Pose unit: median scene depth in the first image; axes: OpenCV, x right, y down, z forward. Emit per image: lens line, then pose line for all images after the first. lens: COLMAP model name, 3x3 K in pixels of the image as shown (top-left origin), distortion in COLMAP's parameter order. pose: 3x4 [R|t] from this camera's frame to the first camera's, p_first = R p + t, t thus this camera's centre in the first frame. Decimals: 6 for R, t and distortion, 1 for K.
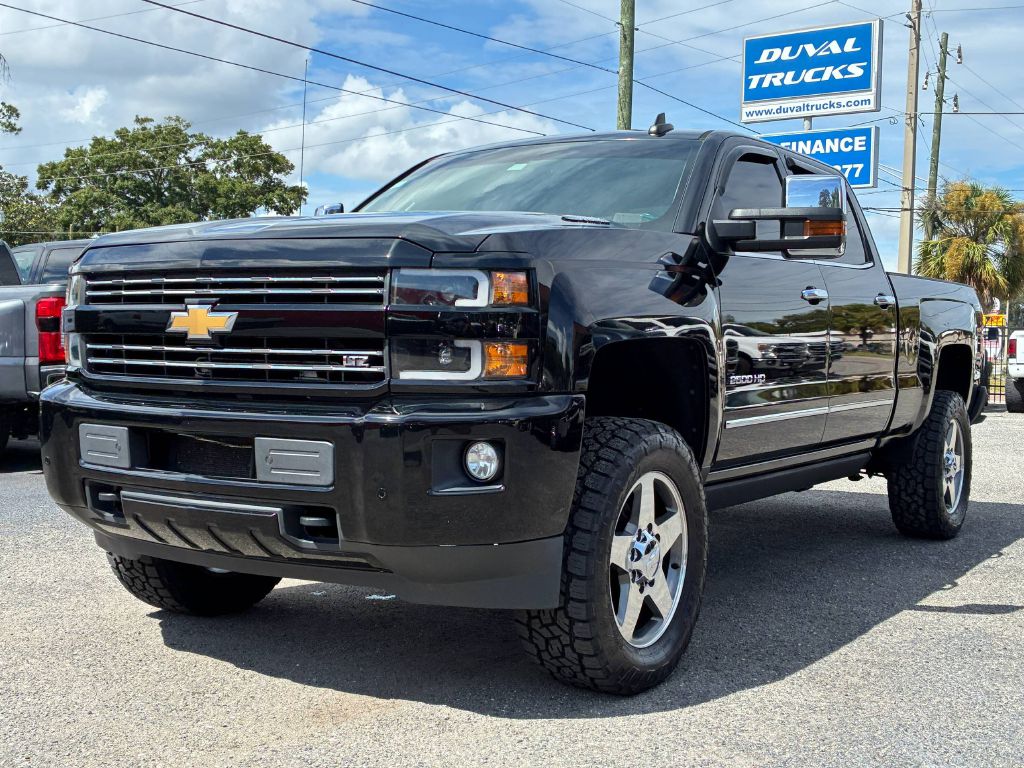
lens RADIAL K [[1252.3, 0, 465.0], [0, 1252.3, 357.4], [0, 0, 1]] dist [0.025501, 0.000000]
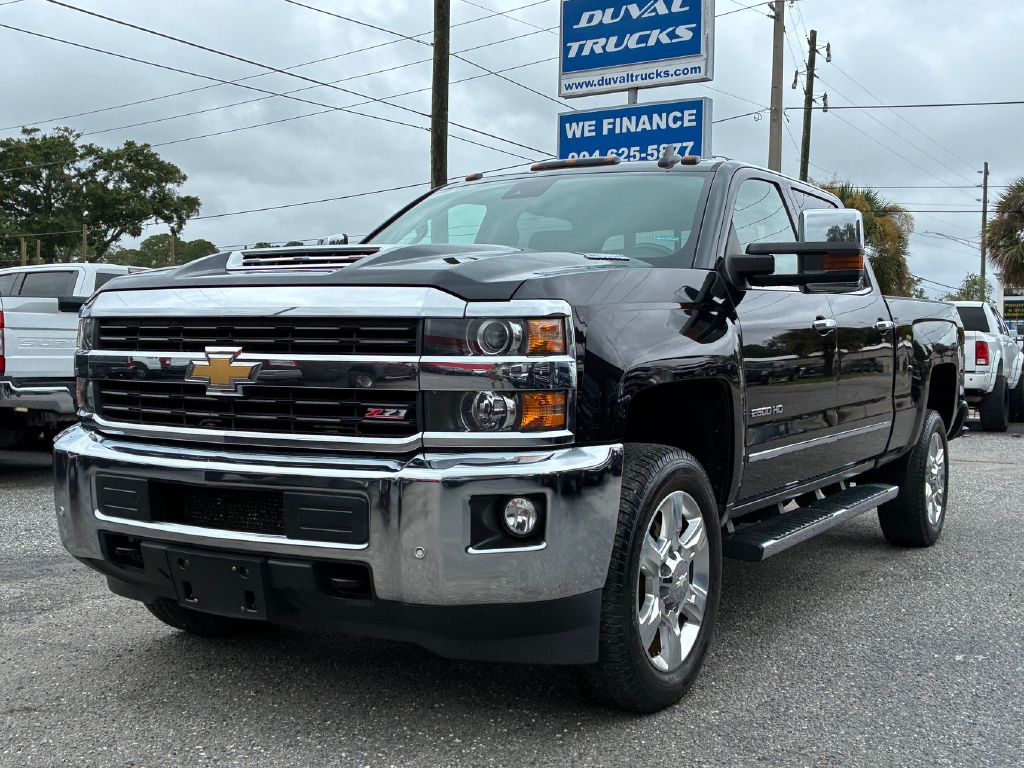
lens RADIAL K [[1177.4, 0, 456.2], [0, 1177.4, 378.5], [0, 0, 1]] dist [0.038707, 0.000000]
pose [[0.997992, -0.012721, 0.062049, 0.098233], [0.011928, 0.999843, 0.013137, -0.002888], [-0.062206, -0.012370, 0.997987, 0.189058]]
